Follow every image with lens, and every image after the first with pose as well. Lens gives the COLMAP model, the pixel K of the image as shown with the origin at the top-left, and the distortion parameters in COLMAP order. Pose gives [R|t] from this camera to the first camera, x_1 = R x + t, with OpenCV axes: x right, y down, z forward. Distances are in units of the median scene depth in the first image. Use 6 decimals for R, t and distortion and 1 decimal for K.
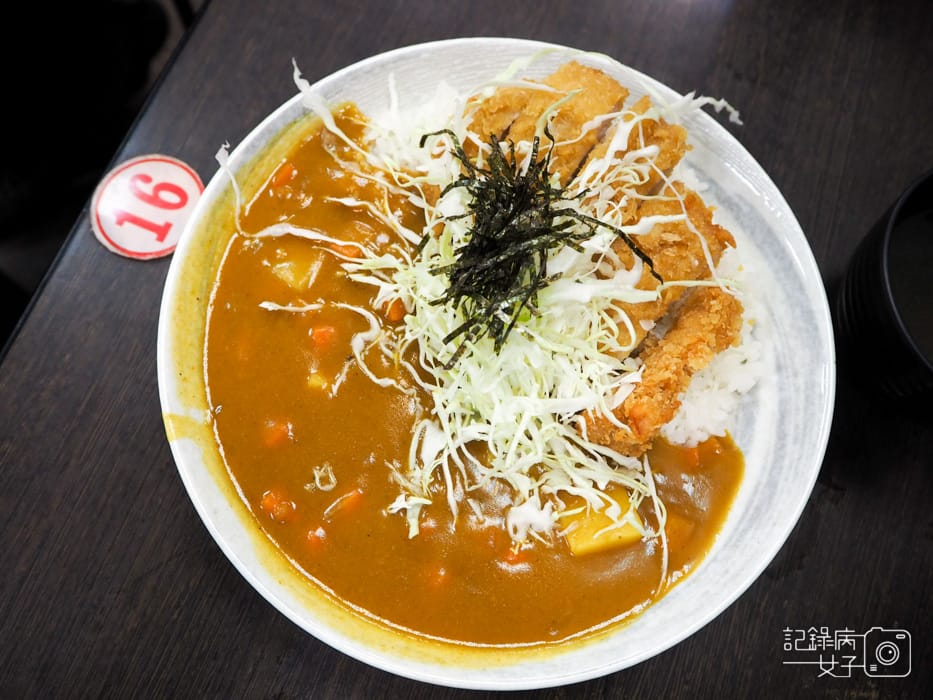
lens RADIAL K [[779.1, 0, 466.5], [0, 779.1, 350.0], [0, 0, 1]] dist [-0.017873, 0.004499]
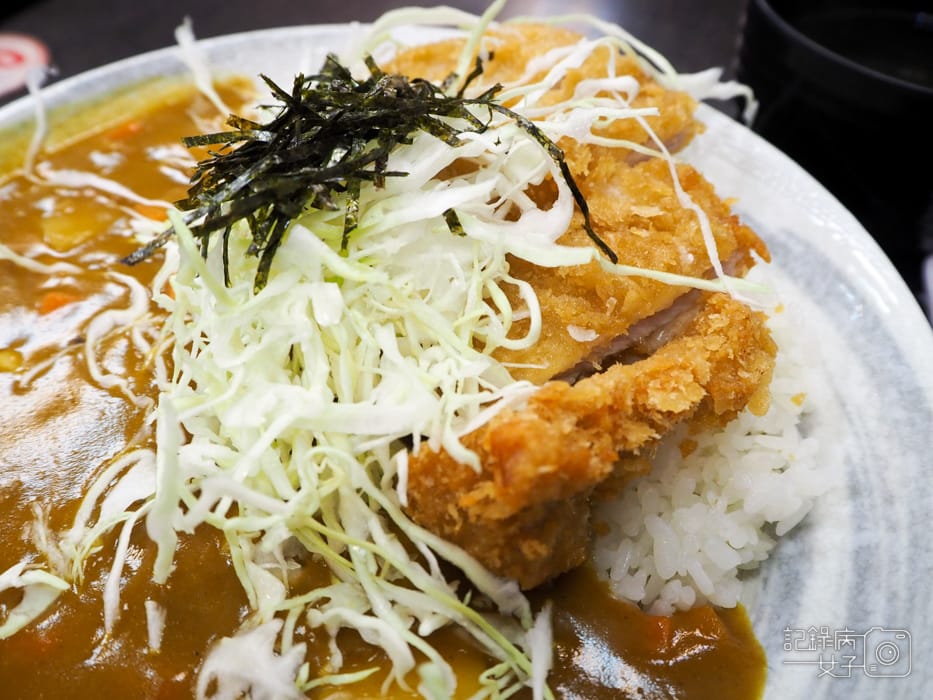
lens RADIAL K [[779.1, 0, 466.5], [0, 779.1, 350.0], [0, 0, 1]] dist [-0.017873, 0.004499]
pose [[0.976492, 0.134038, -0.168809, 0.238568], [-0.193445, 0.890416, -0.411993, 0.202203], [0.095088, 0.434963, 0.895413, 0.508256]]
